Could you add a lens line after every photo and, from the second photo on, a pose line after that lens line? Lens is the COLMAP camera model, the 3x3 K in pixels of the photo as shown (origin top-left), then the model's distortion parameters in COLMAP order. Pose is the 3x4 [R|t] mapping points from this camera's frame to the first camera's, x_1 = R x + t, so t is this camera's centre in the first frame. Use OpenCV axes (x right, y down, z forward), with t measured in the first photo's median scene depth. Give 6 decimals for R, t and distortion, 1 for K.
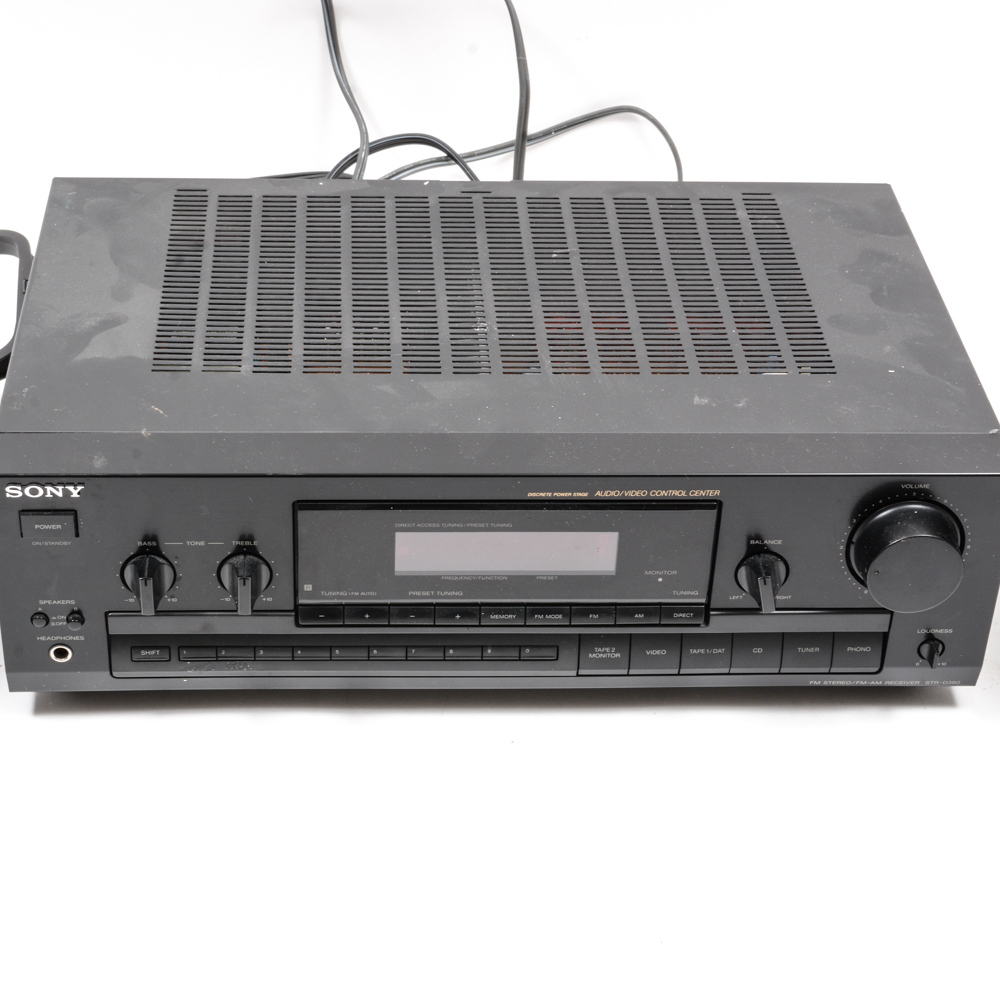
lens RADIAL K [[2232.4, 0, 471.1], [0, 2232.4, 499.9], [0, 0, 1]] dist [-0.016639, 0.043754]
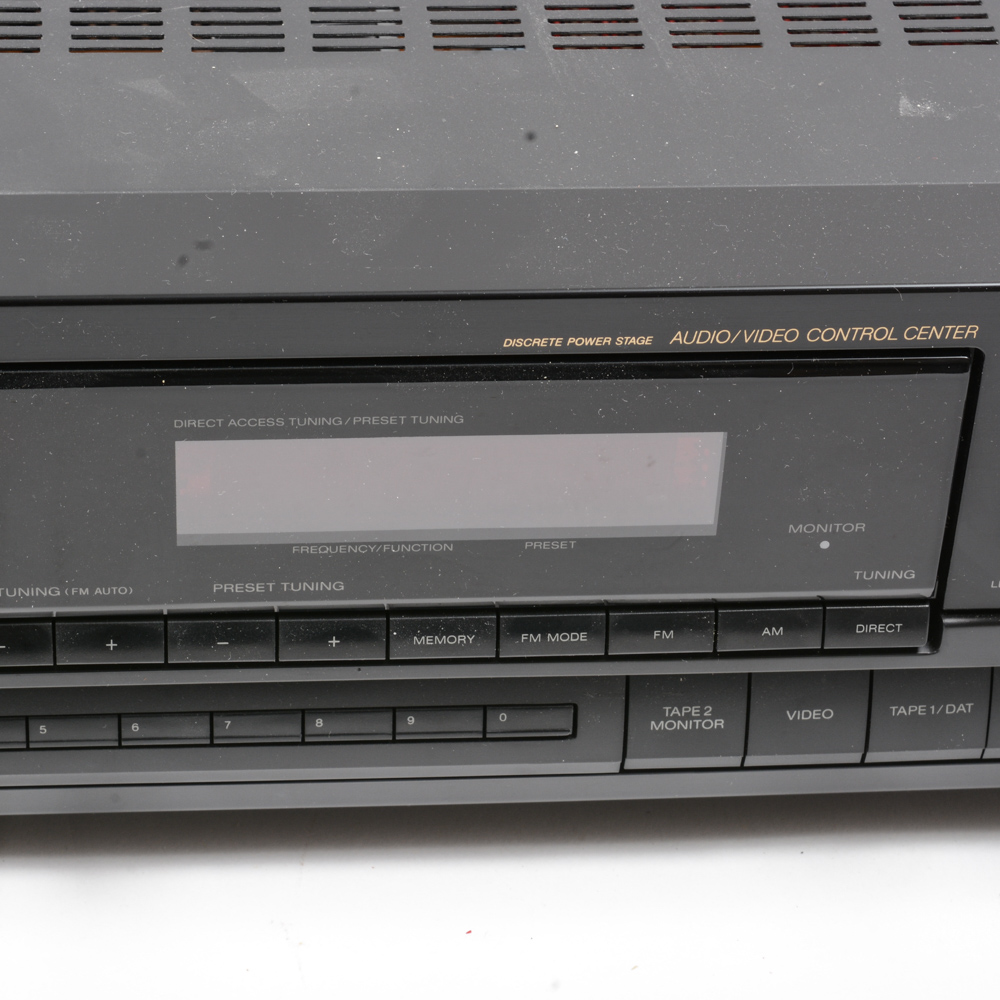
lens RADIAL K [[3553.9, 0, 458.2], [0, 3553.9, 500.1], [0, 0, 1]] dist [0.037160, 1.786511]
pose [[0.999535, -0.015636, 0.026172, 0.000206], [0.014430, 0.998853, 0.045663, -0.003288], [-0.026856, -0.045264, 0.998614, 0.346820]]
